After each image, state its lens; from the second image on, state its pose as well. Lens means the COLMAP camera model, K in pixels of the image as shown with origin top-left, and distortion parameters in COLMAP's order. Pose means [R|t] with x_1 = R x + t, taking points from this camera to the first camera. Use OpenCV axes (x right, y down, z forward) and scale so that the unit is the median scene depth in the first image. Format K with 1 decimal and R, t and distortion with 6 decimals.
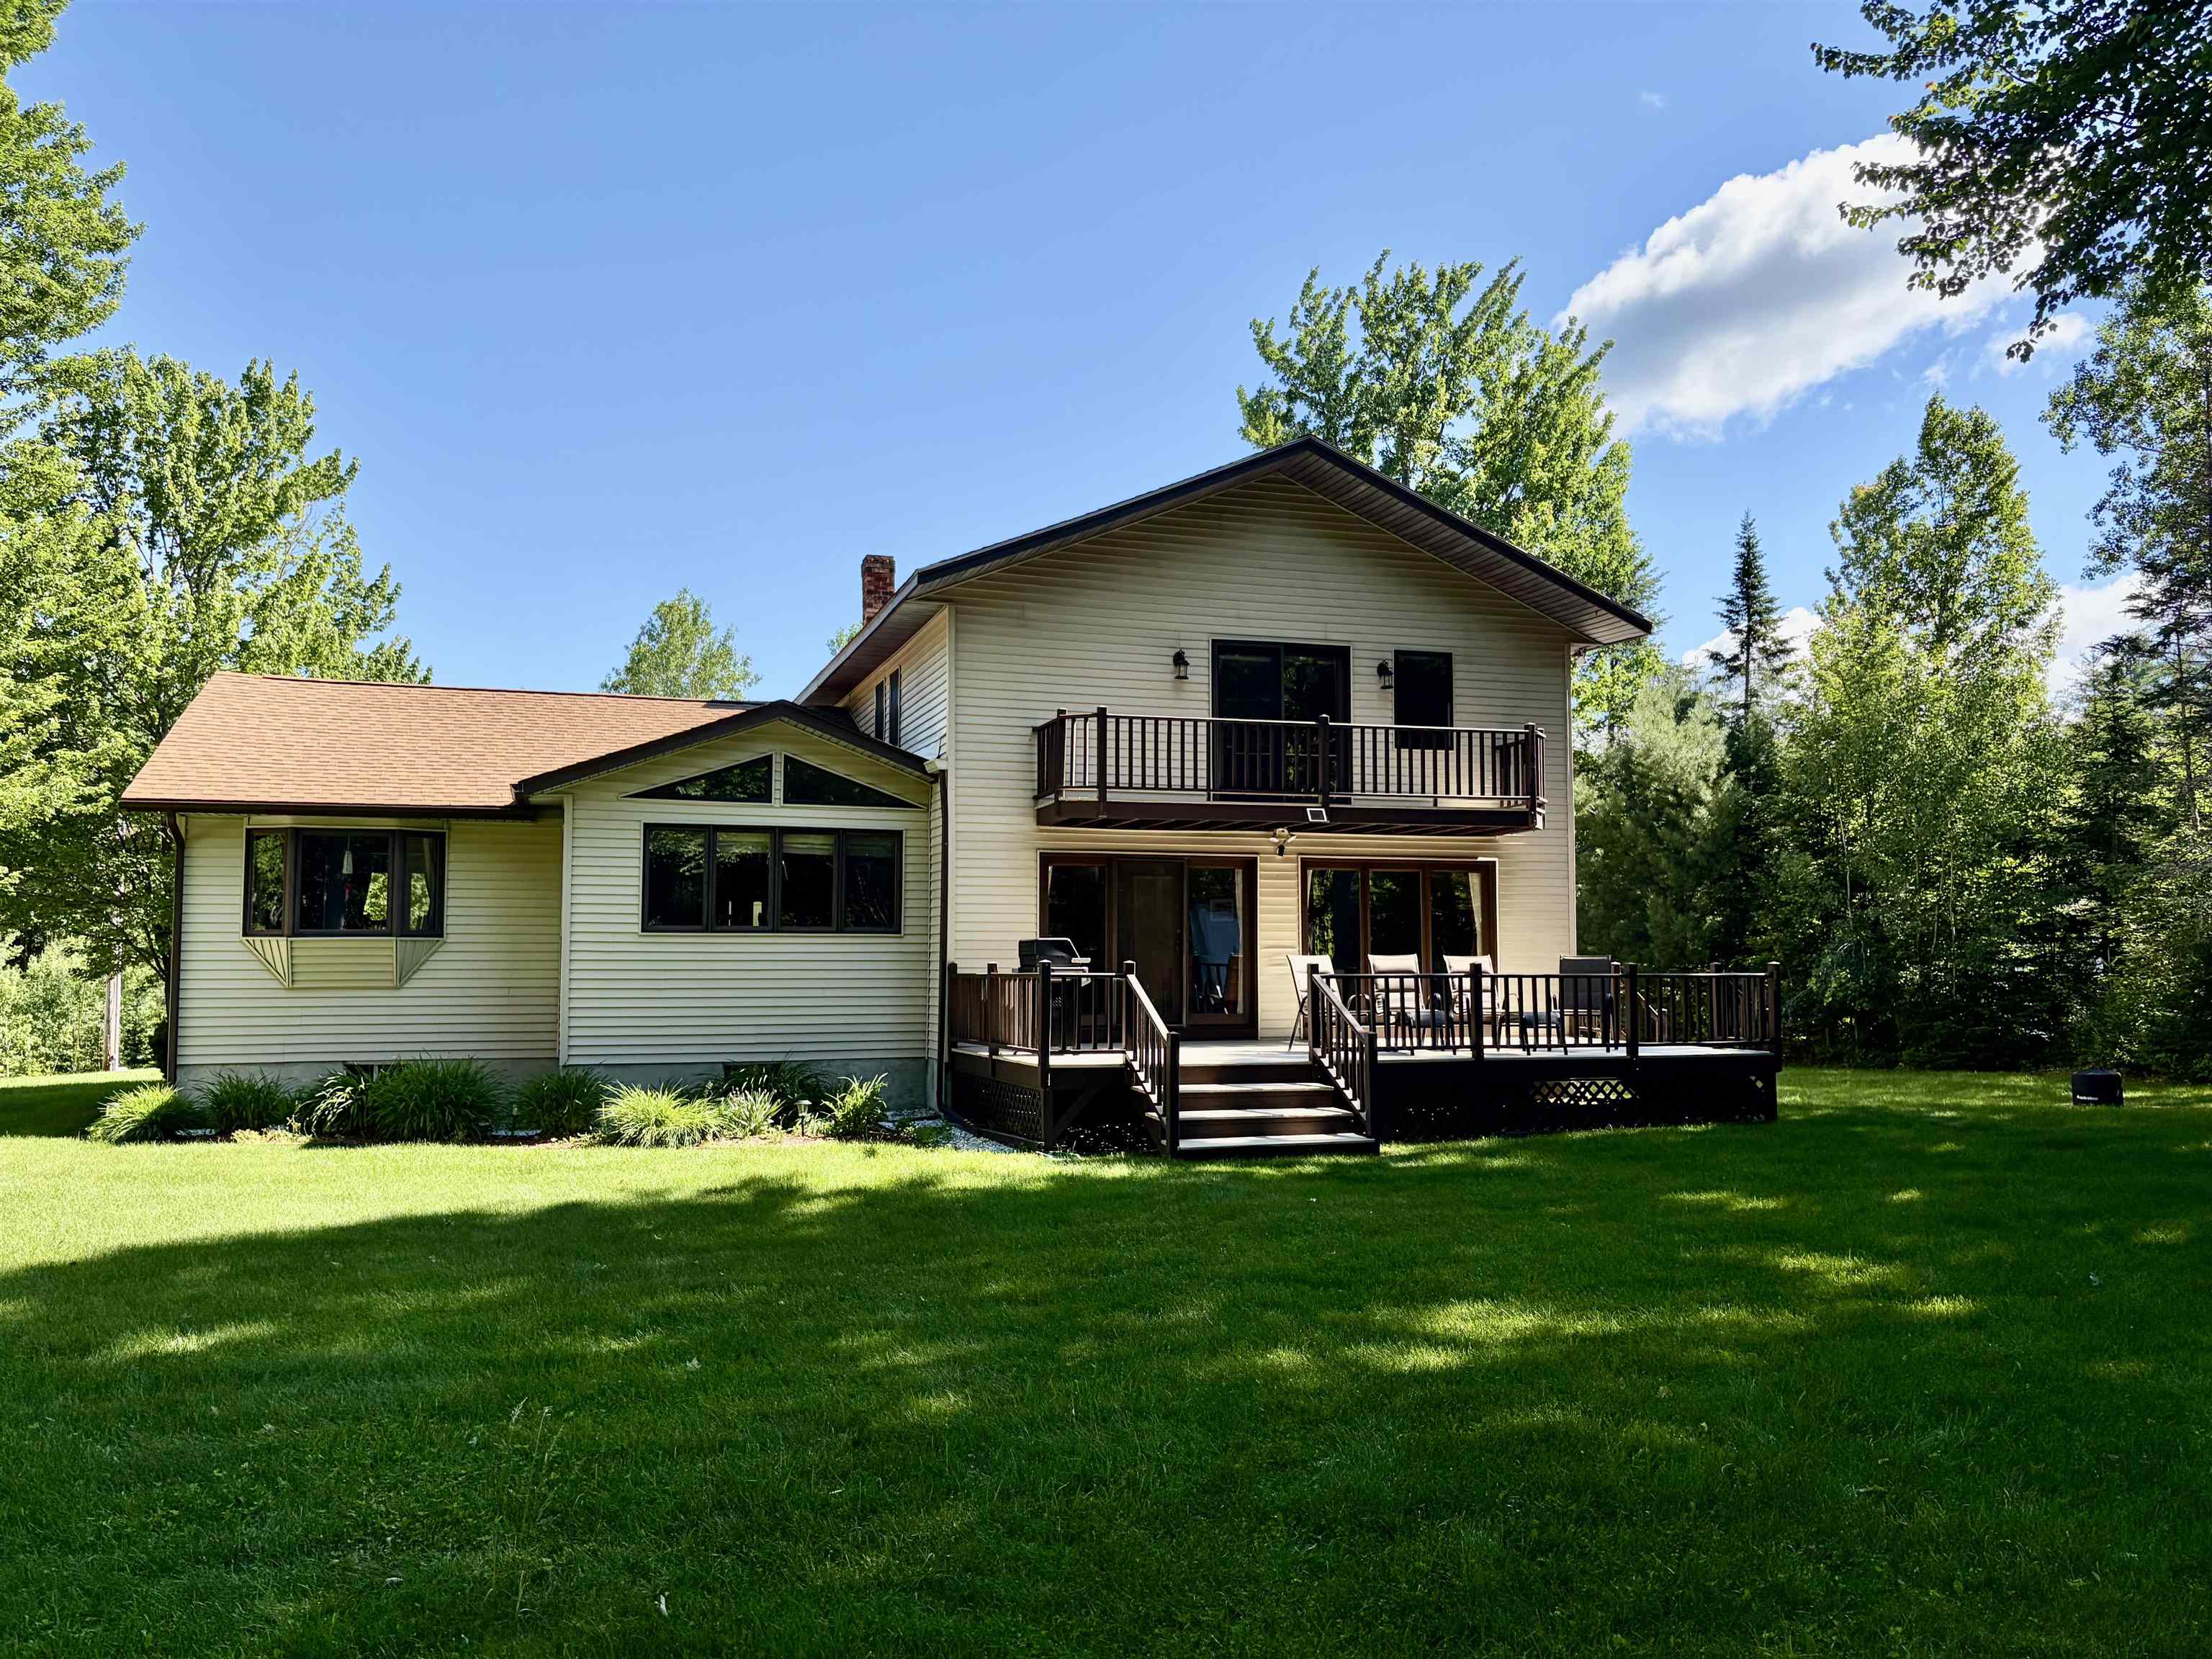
lens RADIAL K [[1668.5, 0, 1115.1], [0, 1668.5, 835.2], [0, 0, 1]] dist [0.049652, -0.049622]
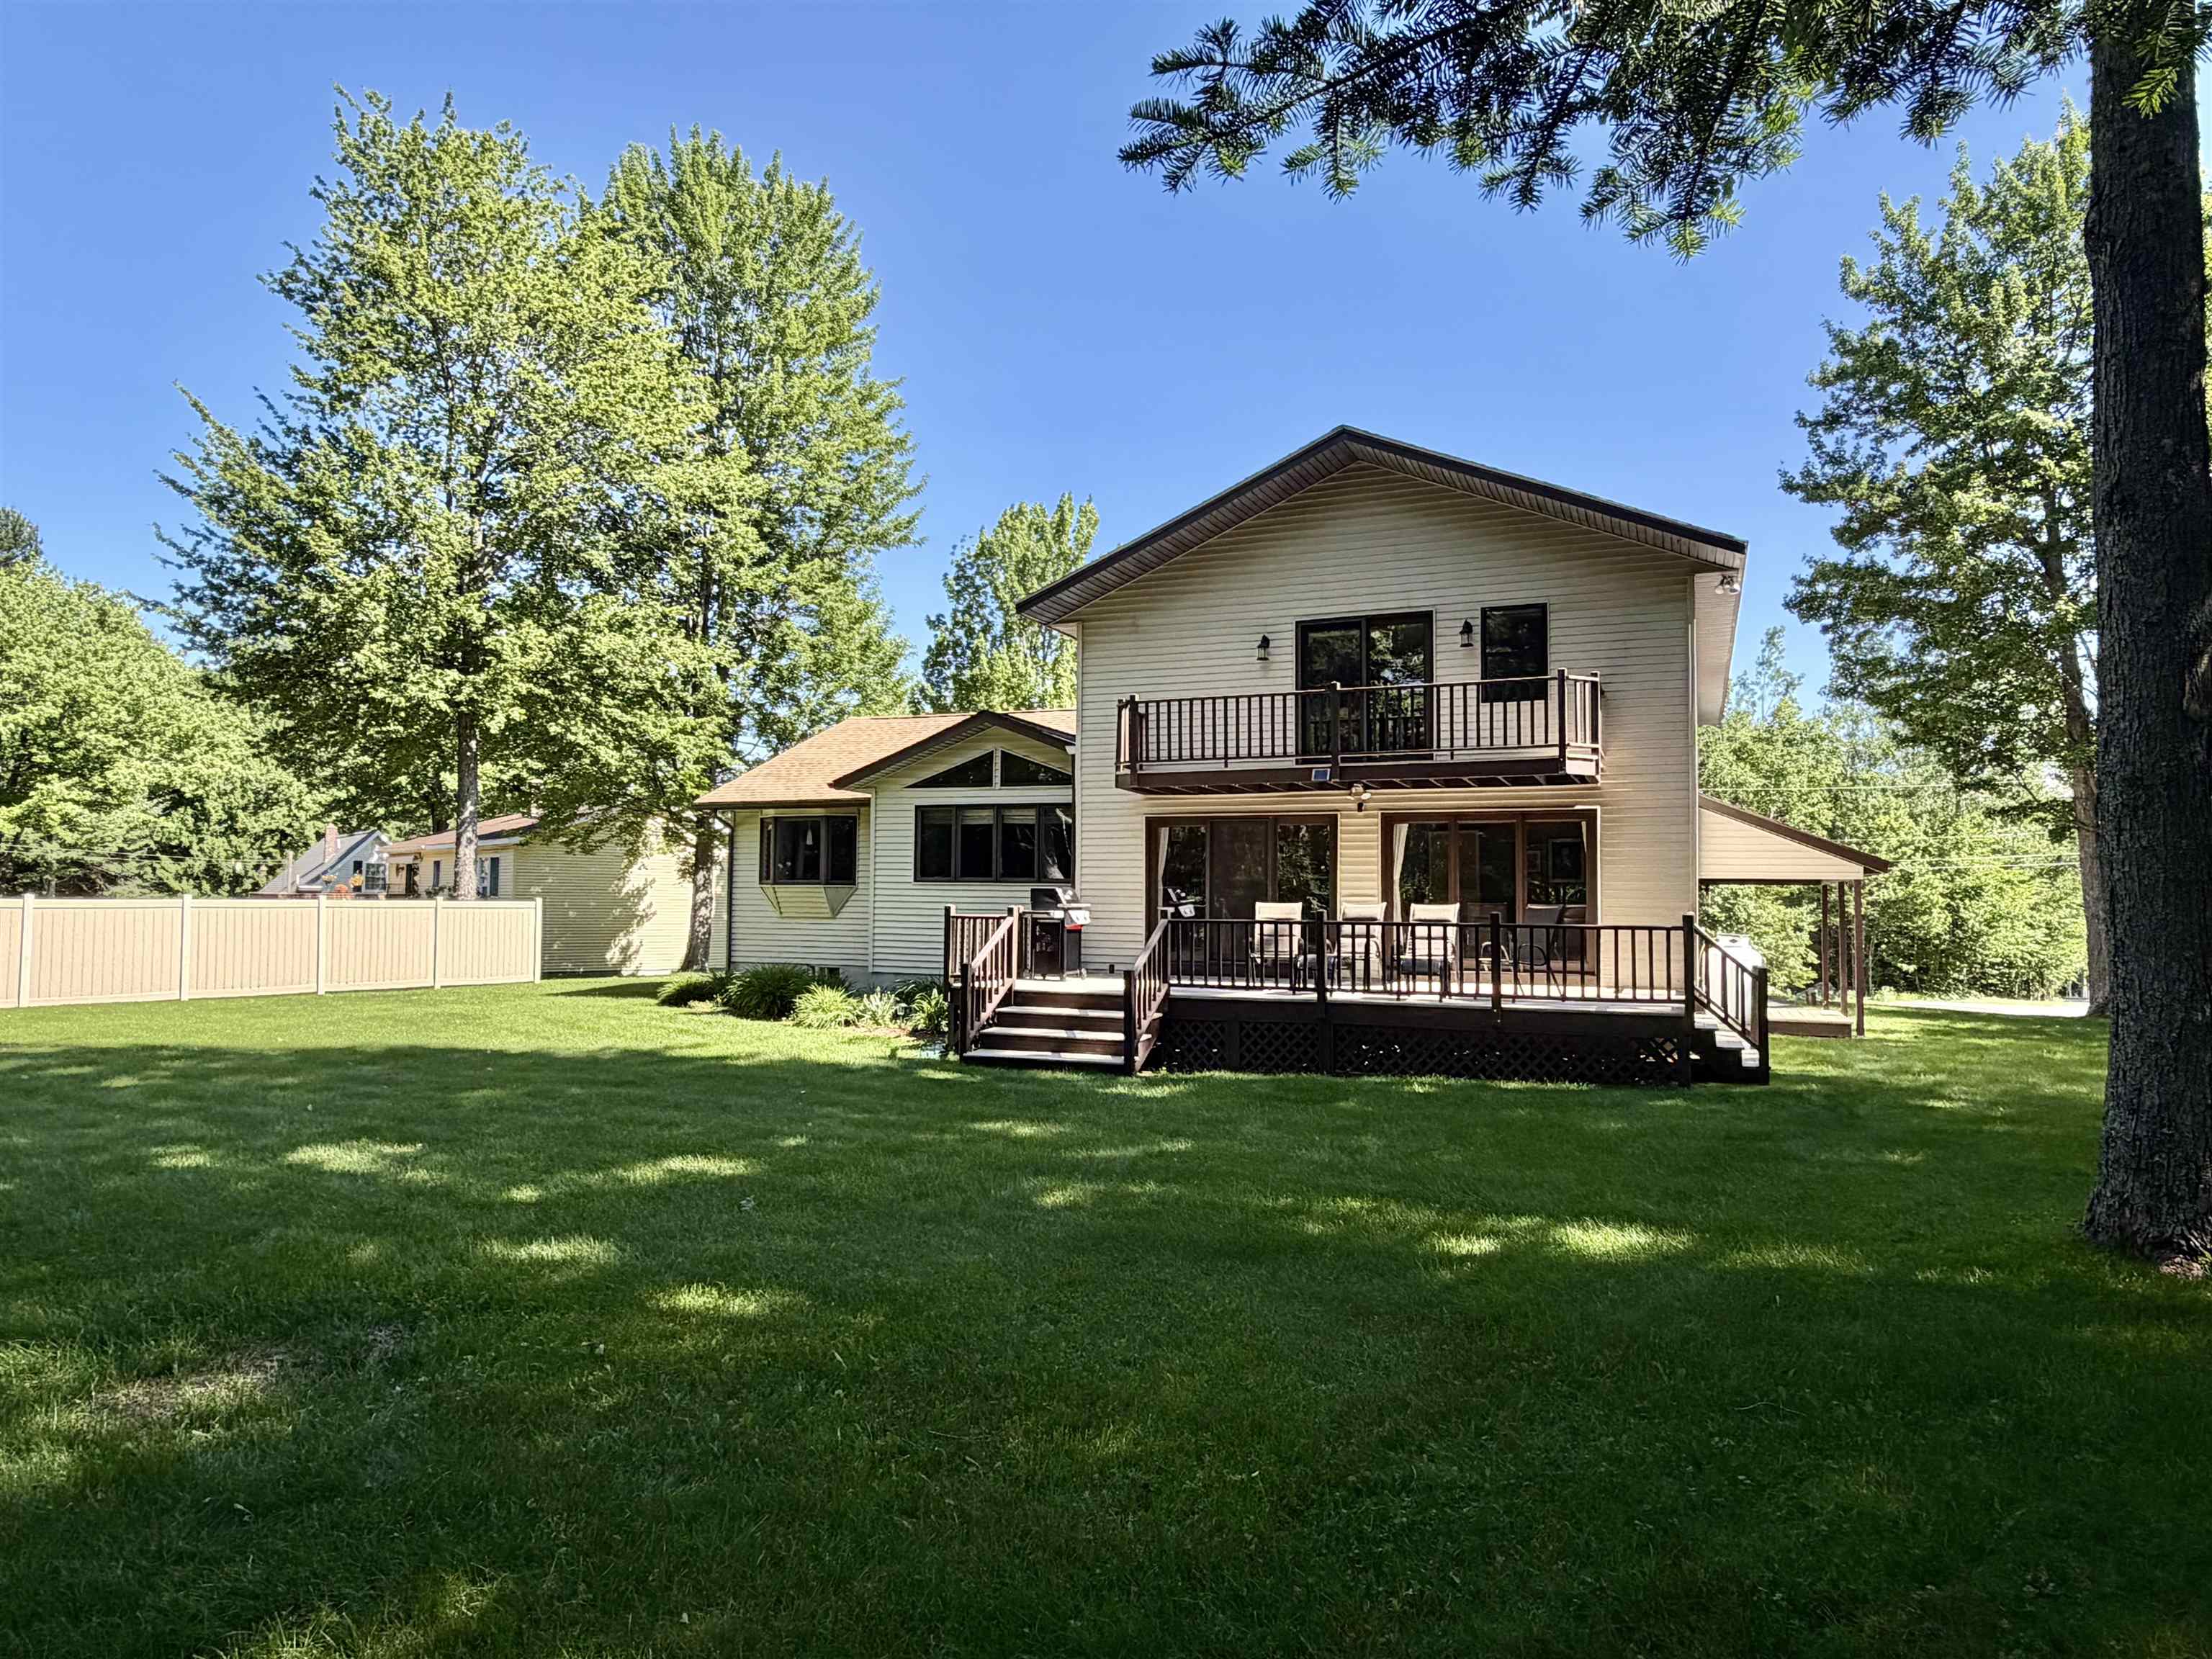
lens RADIAL K [[1371.6, 0, 1107.5], [0, 1371.6, 811.1], [0, 0, 1]] dist [-0.009879, 0.000091]
pose [[0.738046, -0.035057, -0.673839, 0.766800], [0.037878, 0.999227, -0.010499, 0.019781], [0.673686, -0.017775, 0.738804, 0.303376]]
